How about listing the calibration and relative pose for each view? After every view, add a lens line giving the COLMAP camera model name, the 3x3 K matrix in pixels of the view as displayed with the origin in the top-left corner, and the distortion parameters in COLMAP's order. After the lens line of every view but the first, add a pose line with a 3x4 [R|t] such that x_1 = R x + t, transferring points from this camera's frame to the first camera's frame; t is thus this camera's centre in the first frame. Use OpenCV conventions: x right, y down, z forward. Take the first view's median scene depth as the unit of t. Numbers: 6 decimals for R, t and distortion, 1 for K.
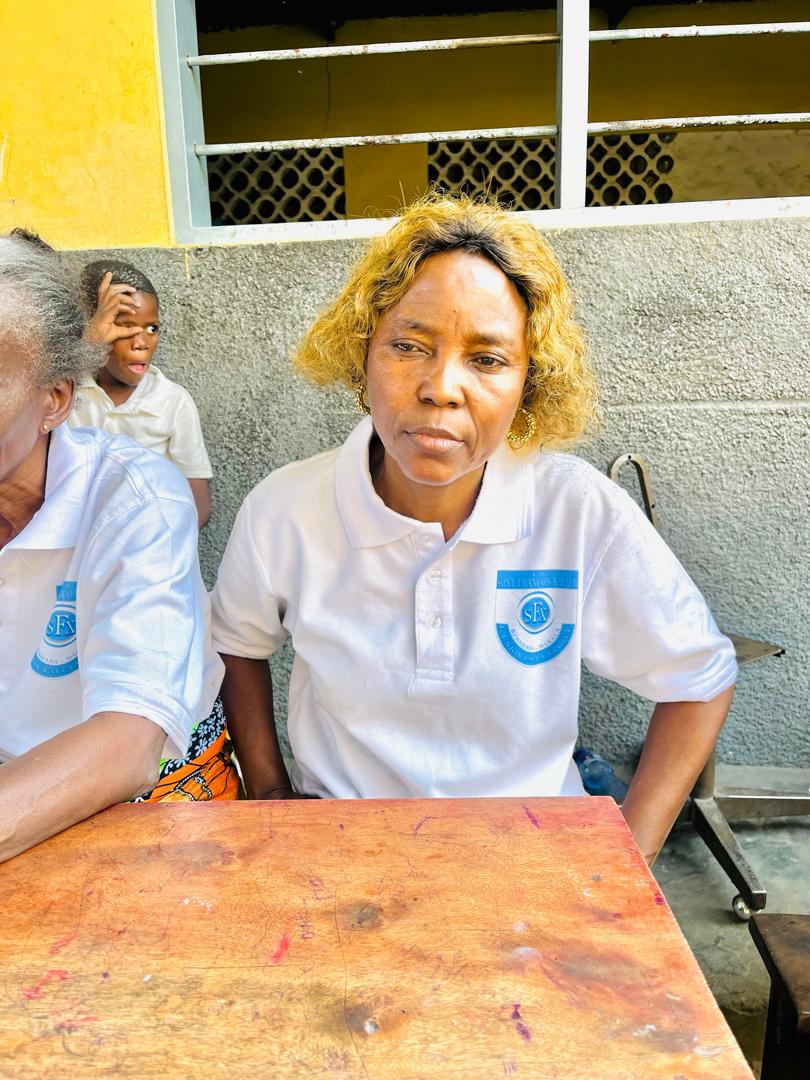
lens RADIAL K [[792.7, 0, 405.0], [0, 792.7, 540.0], [0, 0, 1]] dist [0.069637, -0.083123]
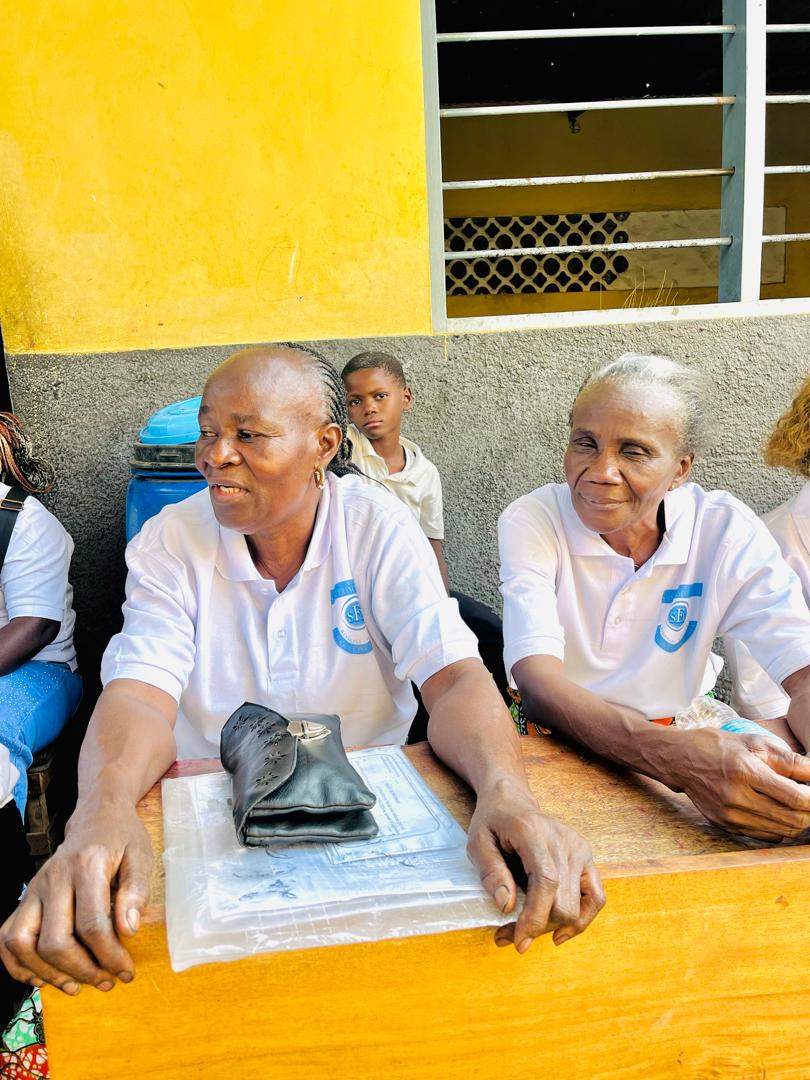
lens RADIAL K [[787.9, 0, 405.3], [0, 787.9, 526.8], [0, 0, 1]] dist [0.074901, 0.002045]
pose [[0.991129, -0.035417, 0.128097, -0.497969], [0.044863, 0.996422, -0.071629, 0.008762], [-0.125102, 0.076741, 0.989172, -0.161430]]
